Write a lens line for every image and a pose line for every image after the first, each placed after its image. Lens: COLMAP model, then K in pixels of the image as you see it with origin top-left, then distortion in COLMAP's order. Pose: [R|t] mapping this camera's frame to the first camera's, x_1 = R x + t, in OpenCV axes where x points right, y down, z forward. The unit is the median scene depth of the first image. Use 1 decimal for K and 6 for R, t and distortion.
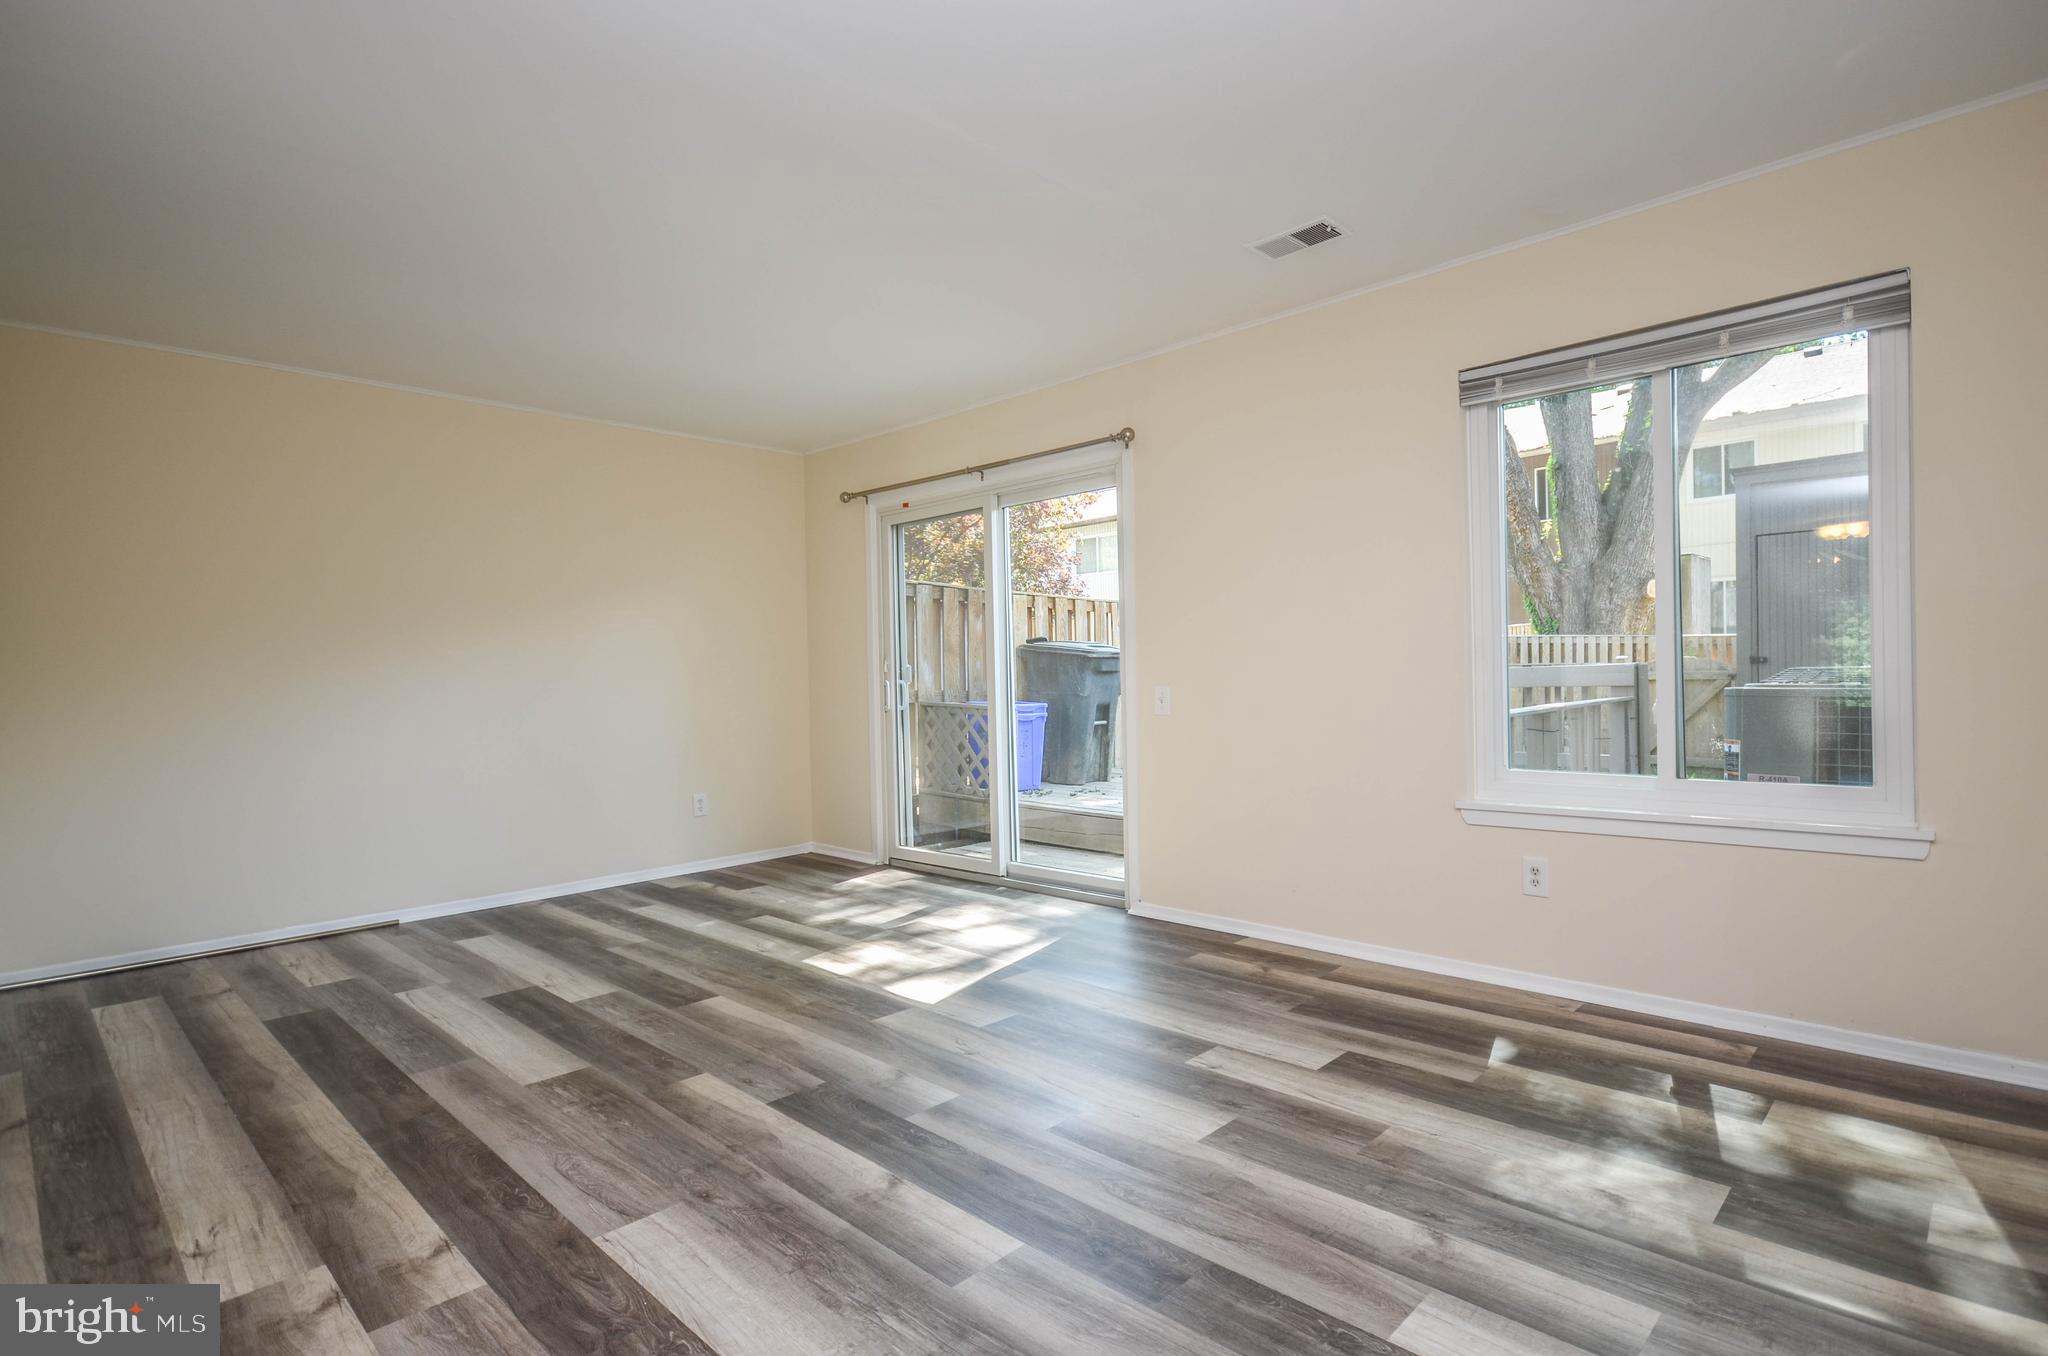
lens RADIAL K [[1019.1, 0, 1026.2], [0, 1019.1, 684.6], [0, 0, 1]] dist [0.010550, -0.008890]
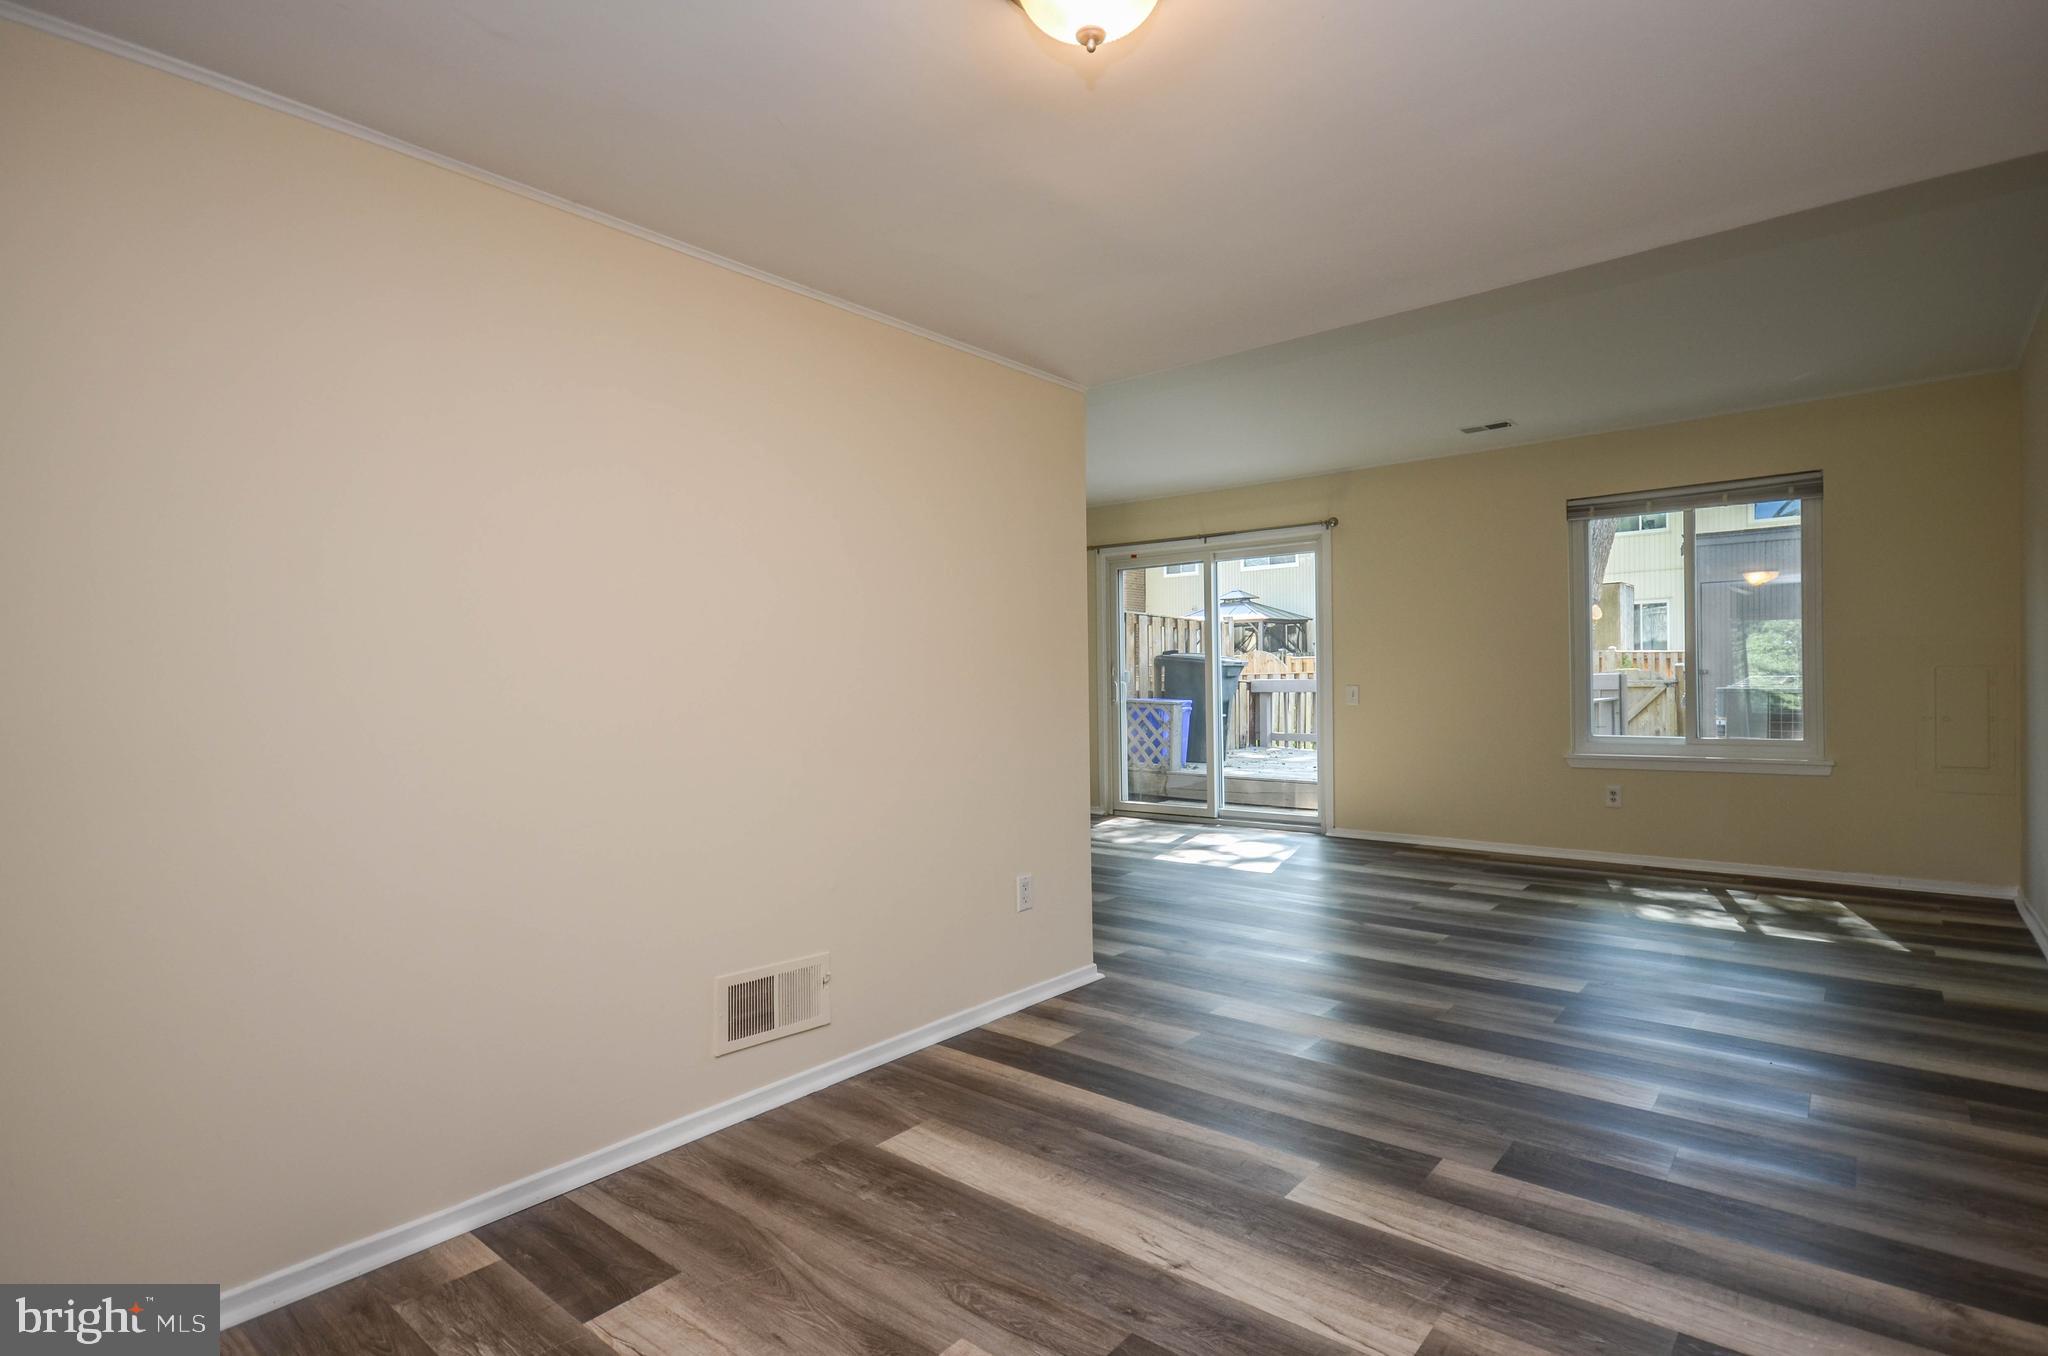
lens RADIAL K [[1019.1, 0, 1026.2], [0, 1019.1, 684.6], [0, 0, 1]] dist [0.010550, -0.008890]
pose [[0.996988, 0.007856, 0.077161, -0.403728], [-0.007391, 0.999953, -0.006310, 0.010987], [-0.077207, 0.005721, 0.996999, -0.417238]]
